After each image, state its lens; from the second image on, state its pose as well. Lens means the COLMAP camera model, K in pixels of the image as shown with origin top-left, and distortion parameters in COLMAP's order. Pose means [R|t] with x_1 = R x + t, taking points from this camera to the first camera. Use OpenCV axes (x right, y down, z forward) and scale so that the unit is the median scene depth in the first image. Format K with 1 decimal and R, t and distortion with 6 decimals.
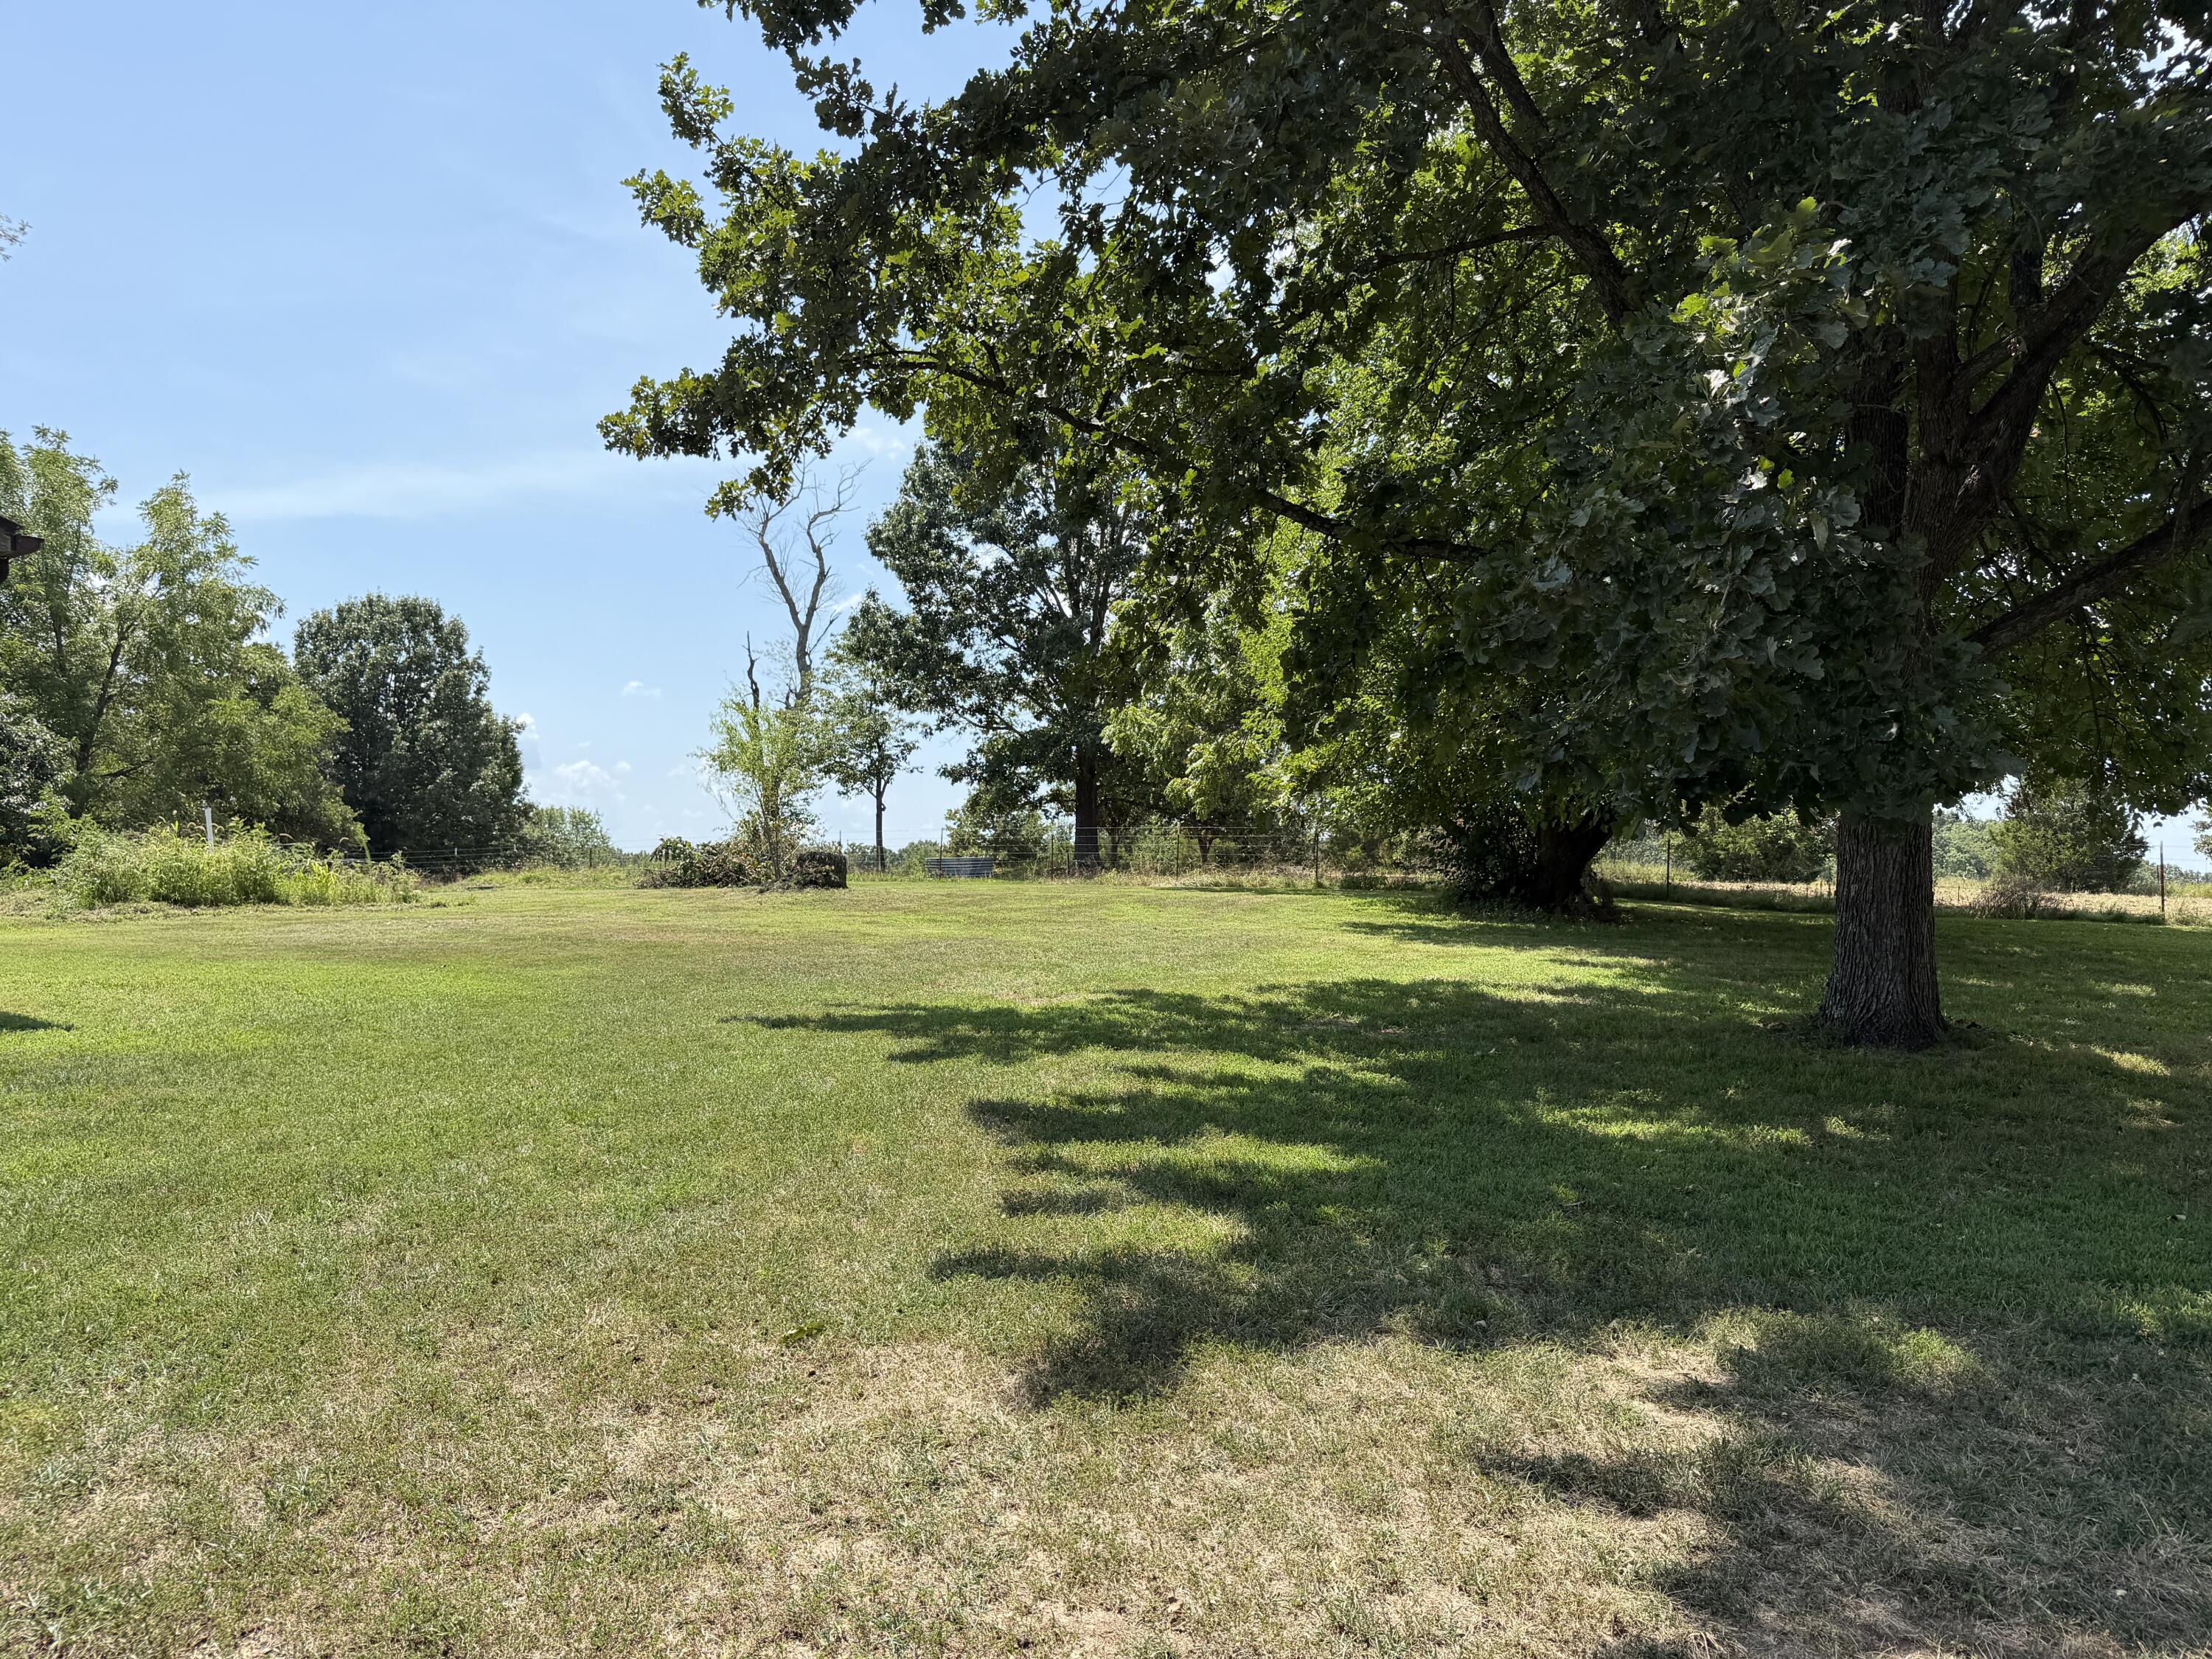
lens RADIAL K [[1539.8, 0, 1106.4], [0, 1539.8, 832.1], [0, 0, 1]] dist [0.030710, -0.004150]
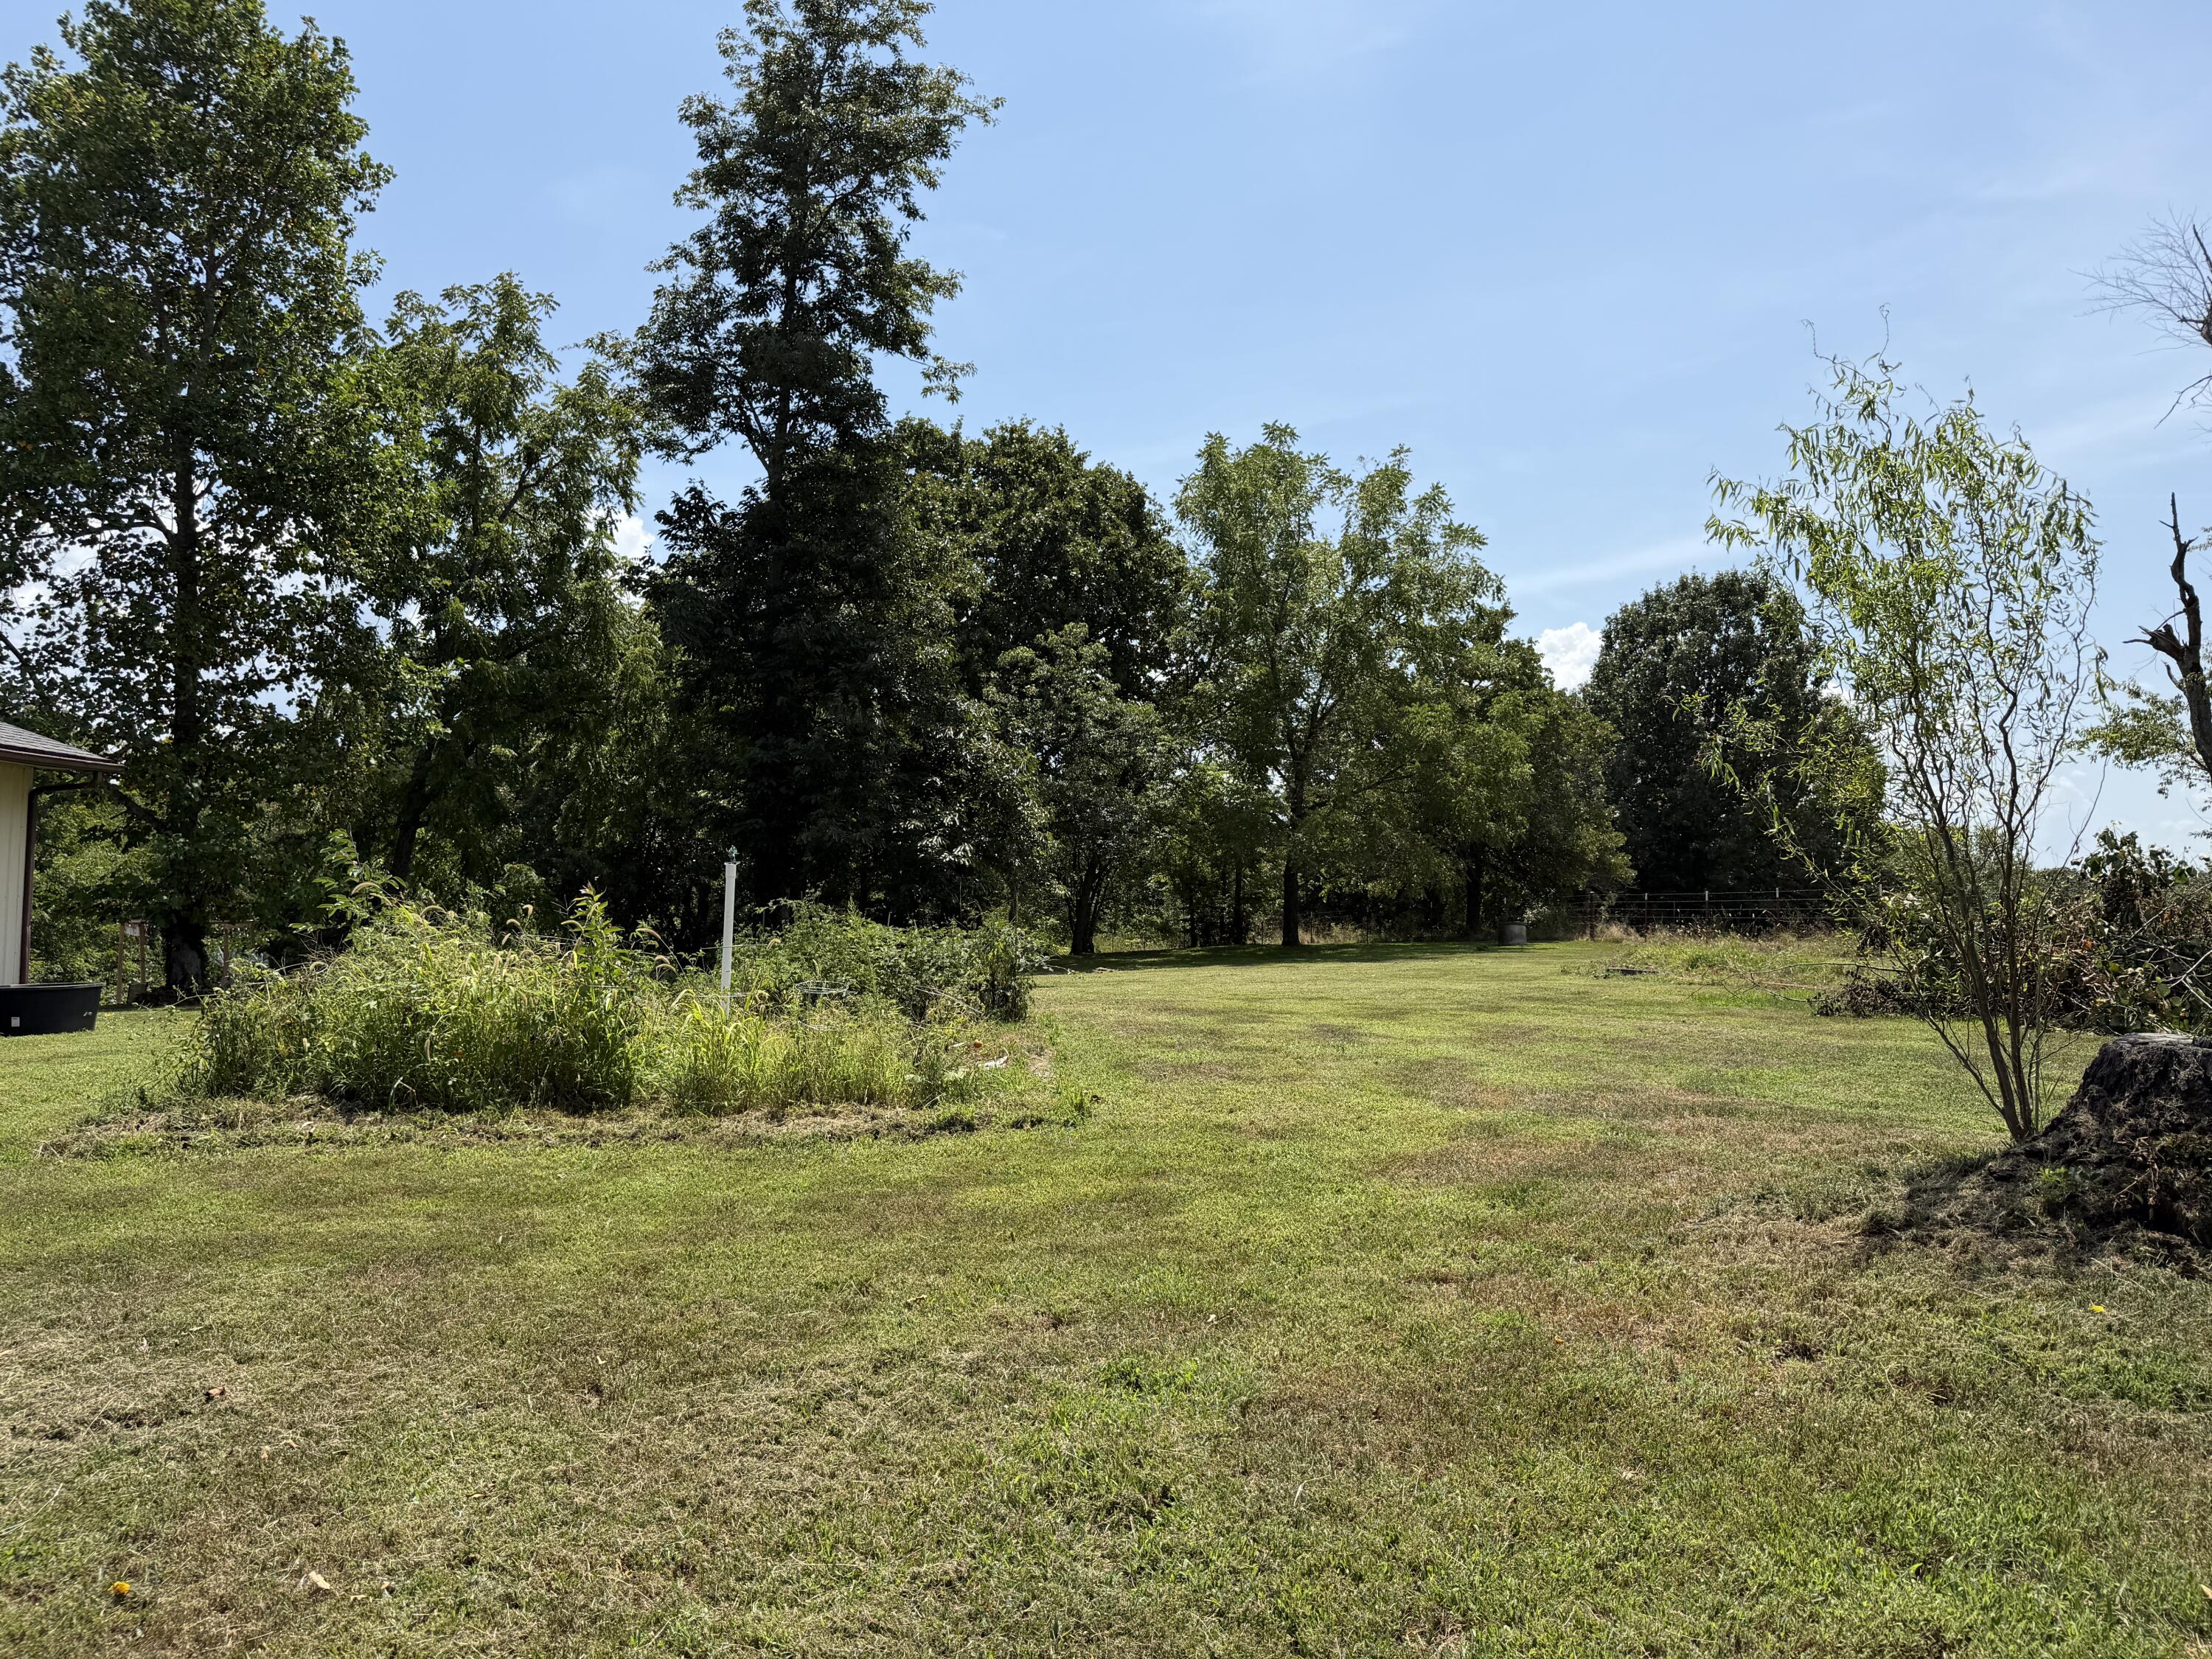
lens RADIAL K [[1539.8, 0, 1109.6], [0, 1539.8, 838.1], [0, 0, 1]] dist [0.030710, -0.004150]
pose [[0.638799, -0.015265, -0.769222, -0.043076], [0.009155, 0.999883, -0.012240, -0.006823], [0.769319, 0.000776, 0.638865, 0.293462]]
